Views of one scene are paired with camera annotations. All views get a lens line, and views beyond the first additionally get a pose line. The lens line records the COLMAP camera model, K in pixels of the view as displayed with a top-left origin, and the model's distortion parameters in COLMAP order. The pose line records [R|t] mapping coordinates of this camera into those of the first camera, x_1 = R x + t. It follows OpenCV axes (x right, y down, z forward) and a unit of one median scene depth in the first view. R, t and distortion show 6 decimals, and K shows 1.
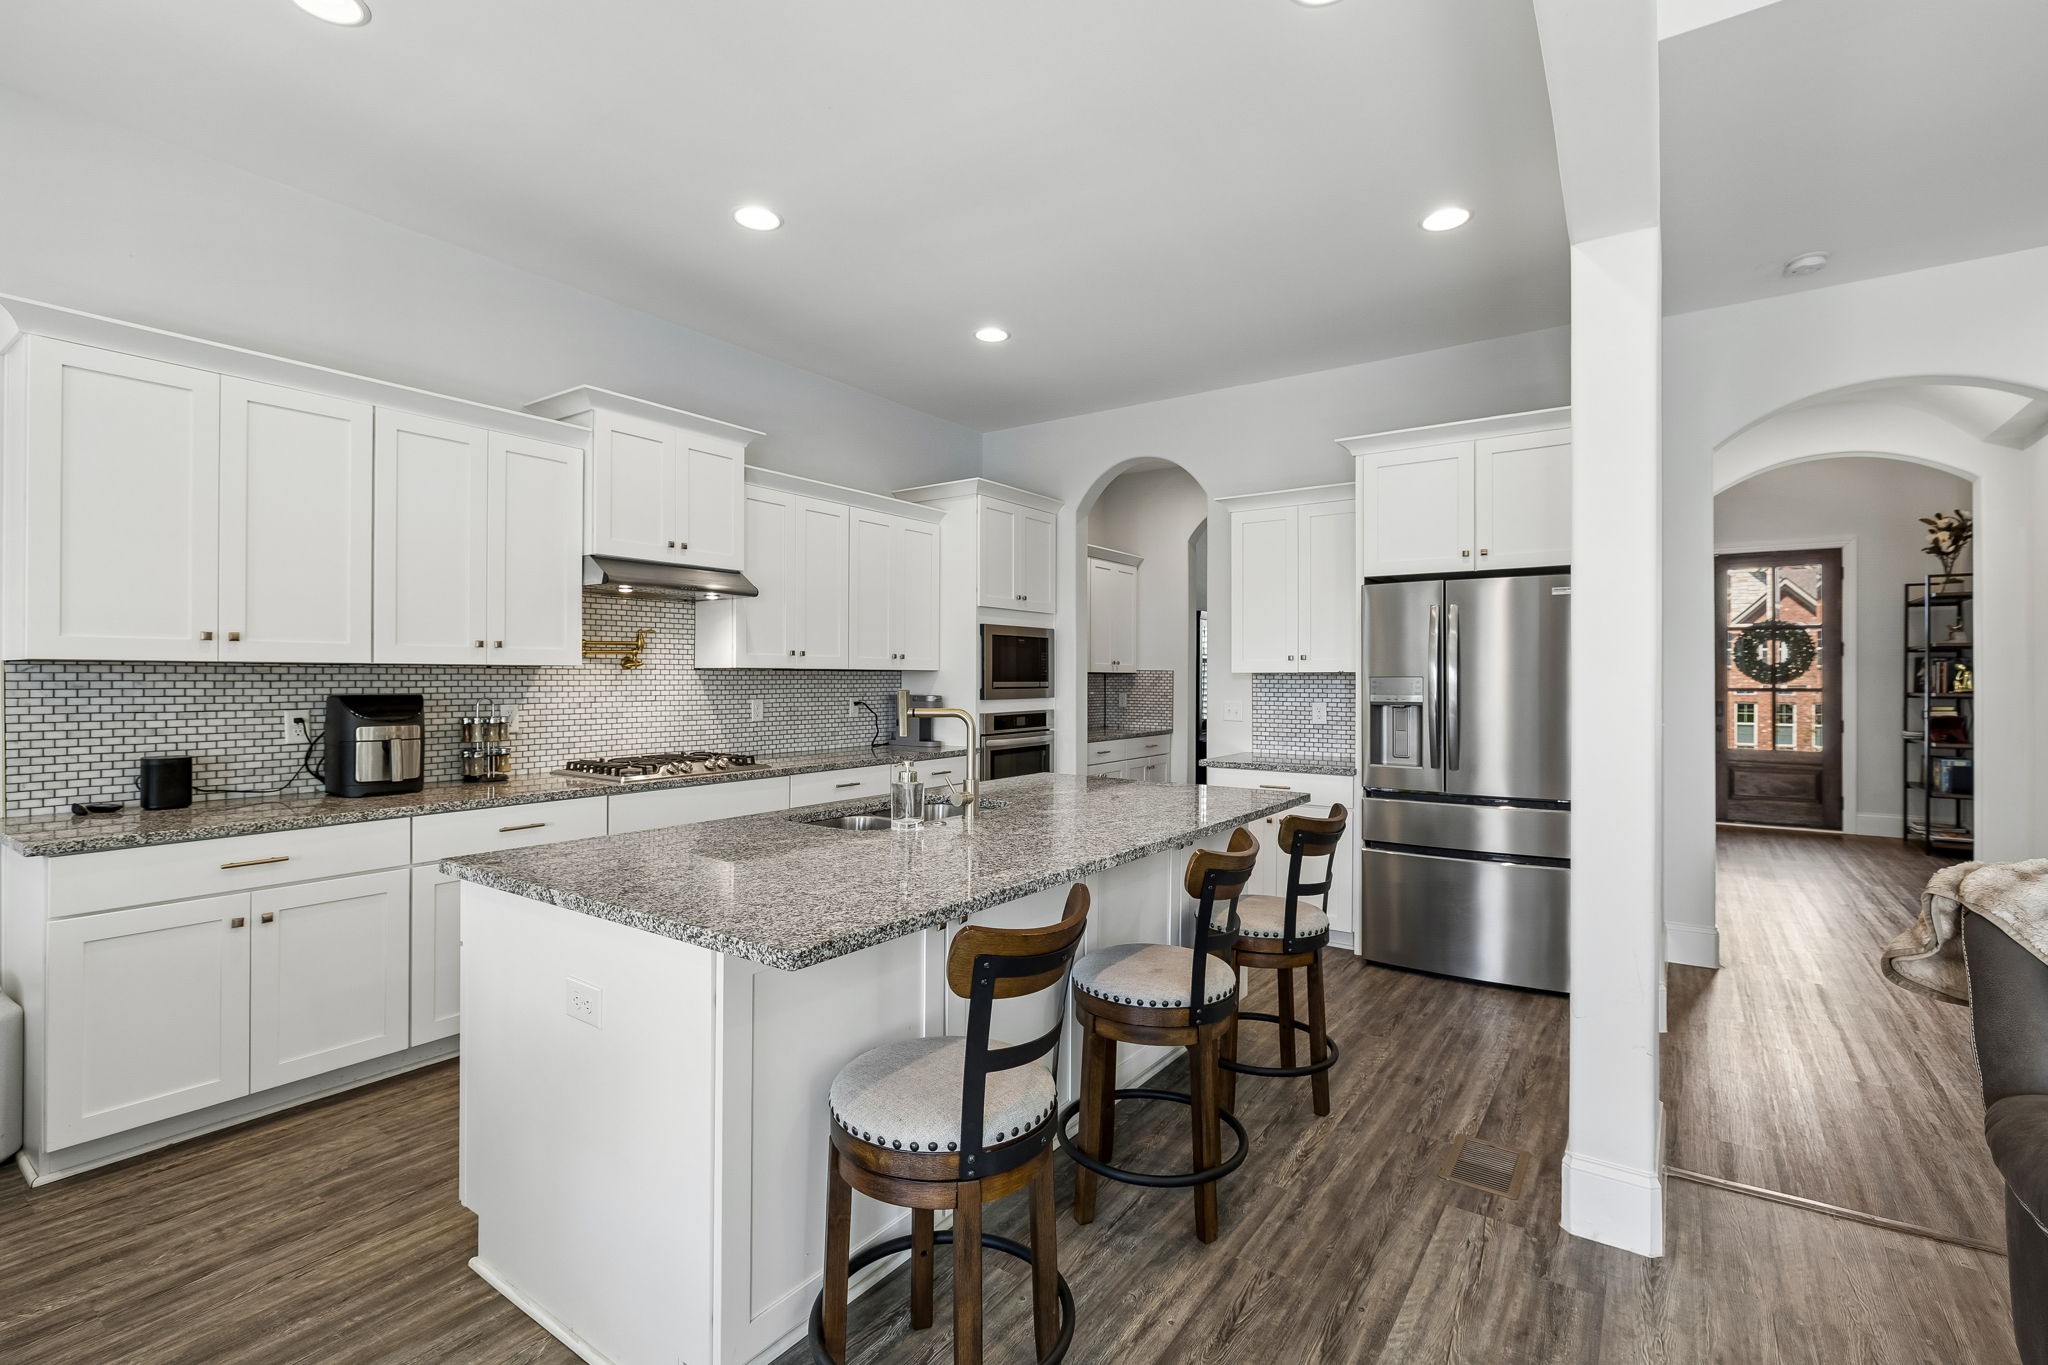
lens RADIAL K [[902.4, 0, 1030.0], [0, 902.4, 682.2], [0, 0, 1]] dist [-0.002512, -0.000191]
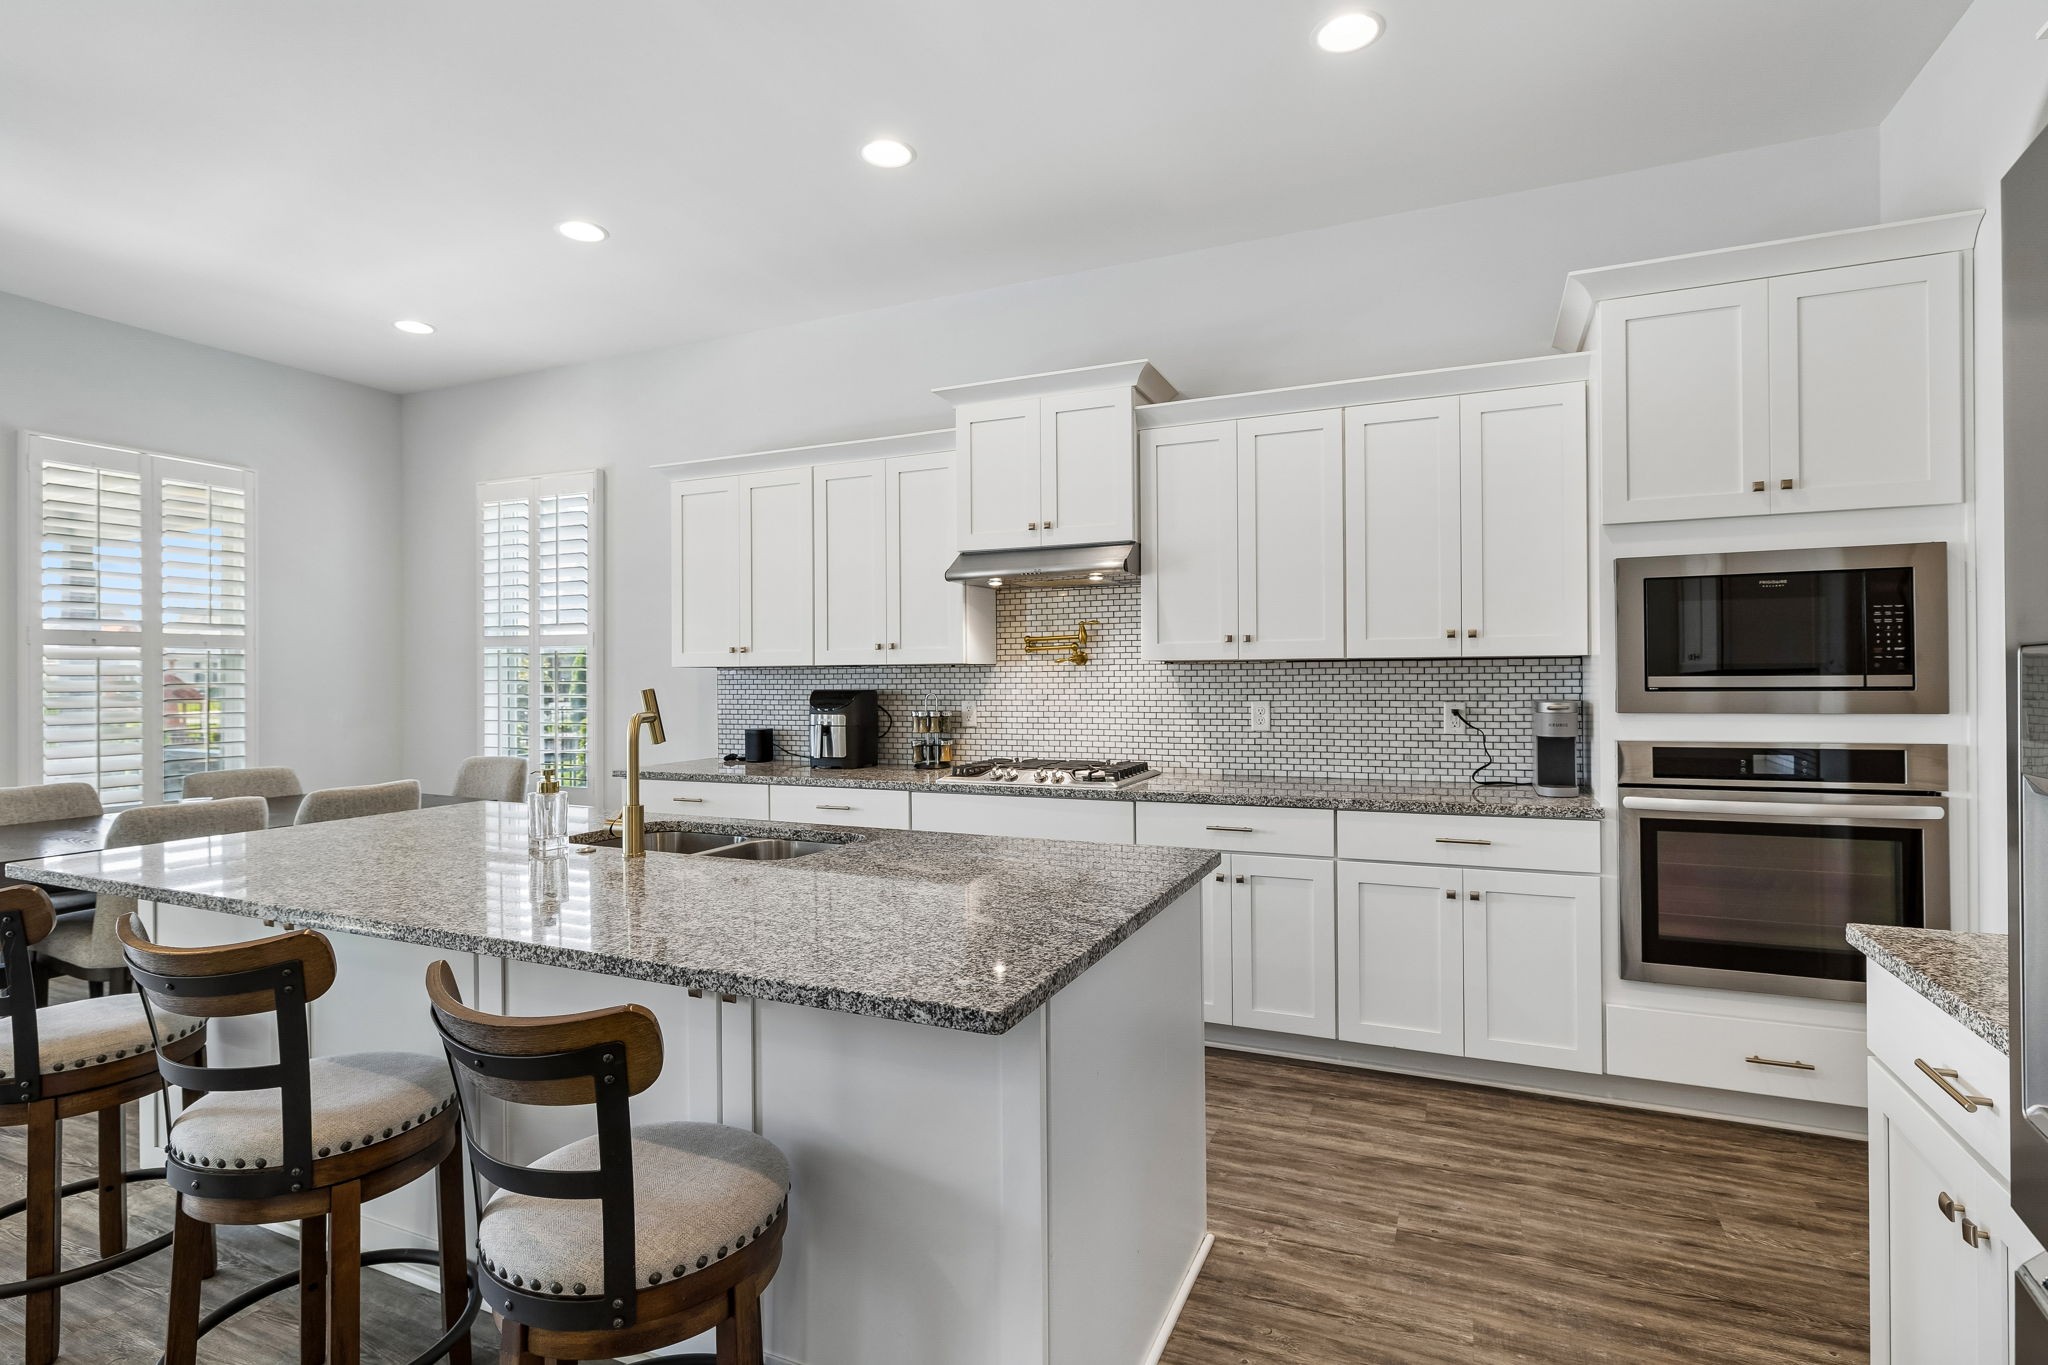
lens RADIAL K [[978.2, 0, 1033.2], [0, 978.2, 673.7], [0, 0, 1]] dist [-0.002574, -0.000268]
pose [[0.214693, -0.004001, -0.976673, 0.402232], [0.005048, 0.999983, -0.002987, -0.001994], [0.976669, -0.004289, 0.214709, 0.573607]]
